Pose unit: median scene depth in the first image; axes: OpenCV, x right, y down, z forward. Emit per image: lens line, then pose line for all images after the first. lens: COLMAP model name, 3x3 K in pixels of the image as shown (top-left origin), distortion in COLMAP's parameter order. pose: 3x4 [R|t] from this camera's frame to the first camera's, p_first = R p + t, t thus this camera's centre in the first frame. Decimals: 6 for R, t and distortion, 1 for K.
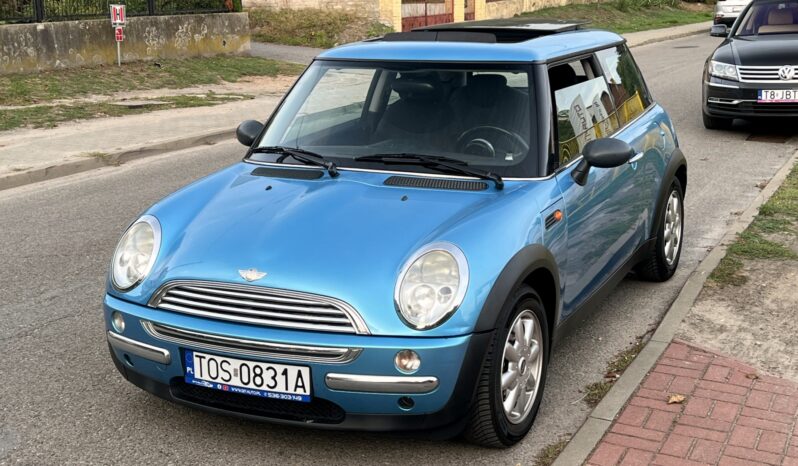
lens RADIAL K [[1108.6, 0, 399.7], [0, 1108.6, 230.5], [0, 0, 1]] dist [0.093005, 0.000000]
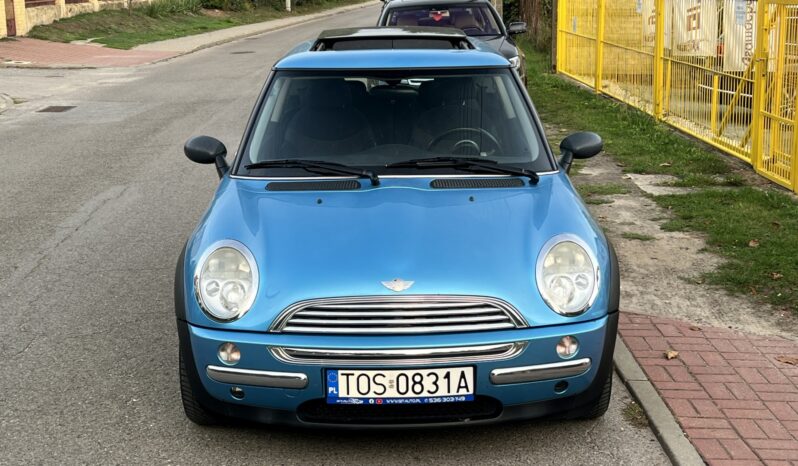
lens RADIAL K [[1108.6, 0, 400.2], [0, 1108.6, 234.6], [0, 0, 1]] dist [0.093005, 0.000000]
pose [[0.898079, -0.095210, 0.429405, -0.542829], [0.095857, 0.995191, 0.020180, -0.024713], [-0.429261, 0.023038, 0.902887, 0.091134]]
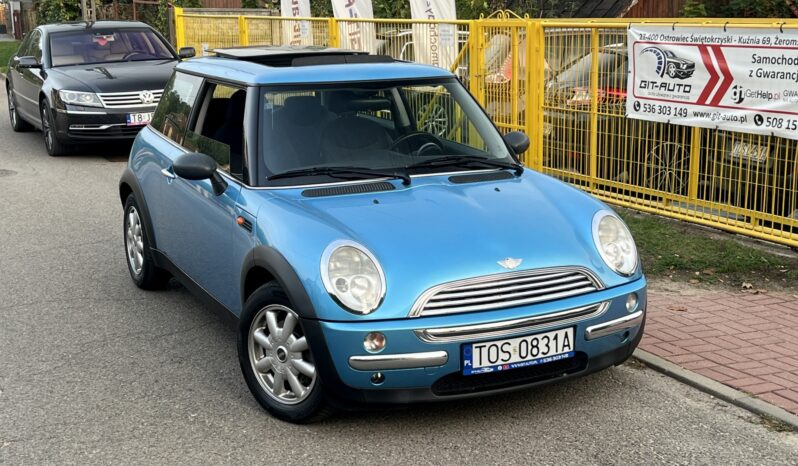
lens RADIAL K [[1108.6, 0, 396.9], [0, 1108.6, 232.1], [0, 0, 1]] dist [0.093005, 0.000000]
pose [[0.626801, -0.148809, 0.764837, -1.047423], [0.171143, 0.983916, 0.051178, -0.068256], [-0.760151, 0.098818, 0.642188, 0.343686]]
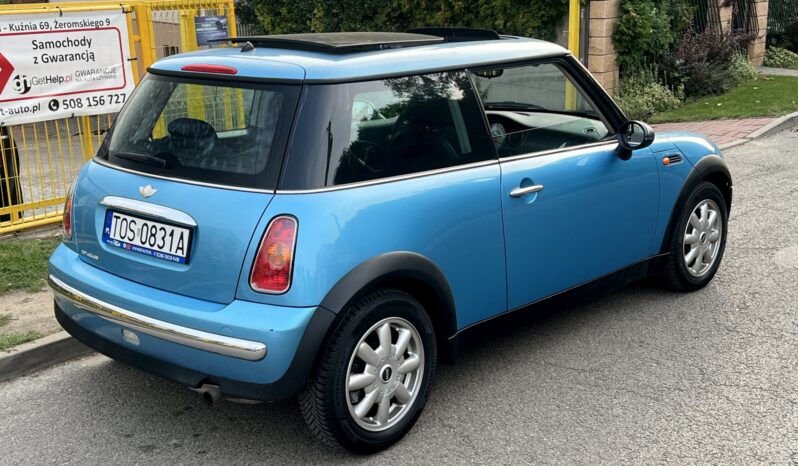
lens RADIAL K [[1021.8, 0, 407.9], [0, 1021.8, 239.1], [0, 0, 1]] dist [0.097107, 0.000000]
pose [[-0.960493, -0.031896, 0.276472, -0.264785], [0.098890, 0.889467, 0.446171, -0.571180], [-0.260144, 0.455884, -0.851173, 2.501614]]
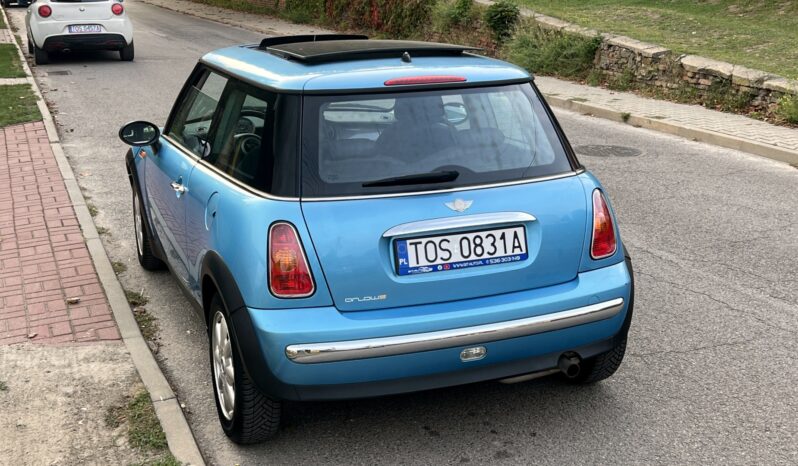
lens RADIAL K [[1021.8, 0, 404.4], [0, 1021.8, 227.2], [0, 0, 1]] dist [0.097107, 0.000000]
pose [[-0.682273, 0.206991, -0.701183, 0.945260], [-0.141511, 0.903557, 0.404426, -0.563096], [0.717271, 0.375154, -0.587181, 2.251913]]
